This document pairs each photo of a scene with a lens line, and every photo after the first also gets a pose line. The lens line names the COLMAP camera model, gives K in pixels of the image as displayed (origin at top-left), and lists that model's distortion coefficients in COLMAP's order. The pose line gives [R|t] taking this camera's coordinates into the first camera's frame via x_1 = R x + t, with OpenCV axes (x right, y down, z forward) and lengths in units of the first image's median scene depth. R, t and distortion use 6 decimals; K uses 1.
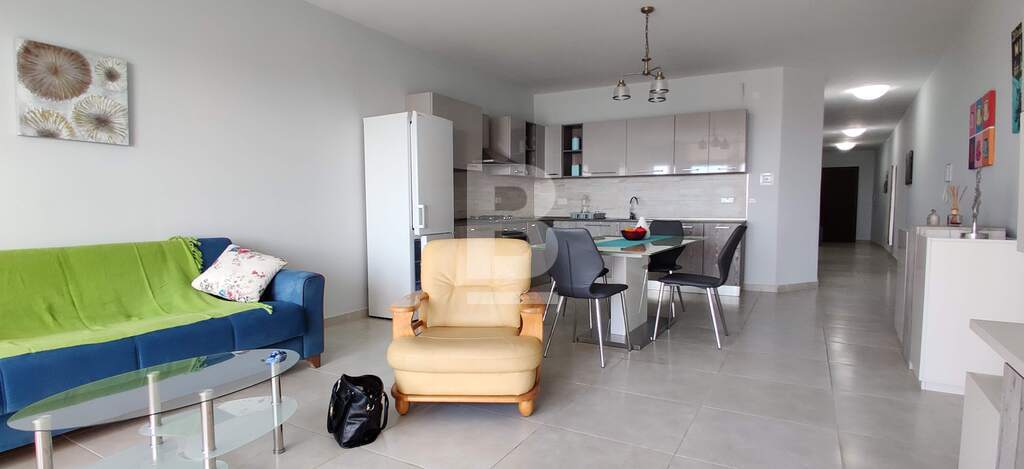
lens RADIAL K [[507.7, 0, 510.3], [0, 507.7, 238.3], [0, 0, 1]] dist [-0.021387, 0.006205]
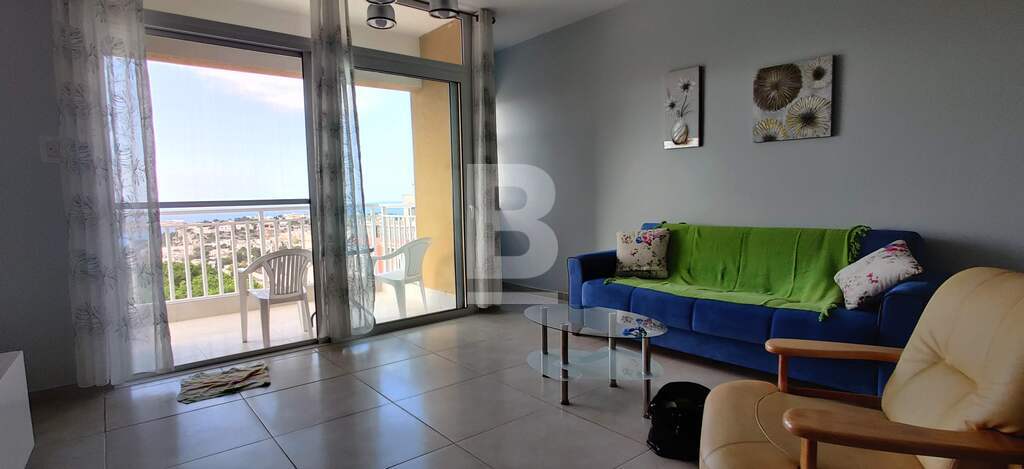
lens RADIAL K [[507.7, 0, 510.3], [0, 507.7, 238.3], [0, 0, 1]] dist [-0.021387, 0.006205]
pose [[-0.342561, 0.085914, -0.935559, 0.503322], [-0.041044, 0.993491, 0.106262, -0.060958], [0.938599, 0.074800, -0.336804, 0.789795]]
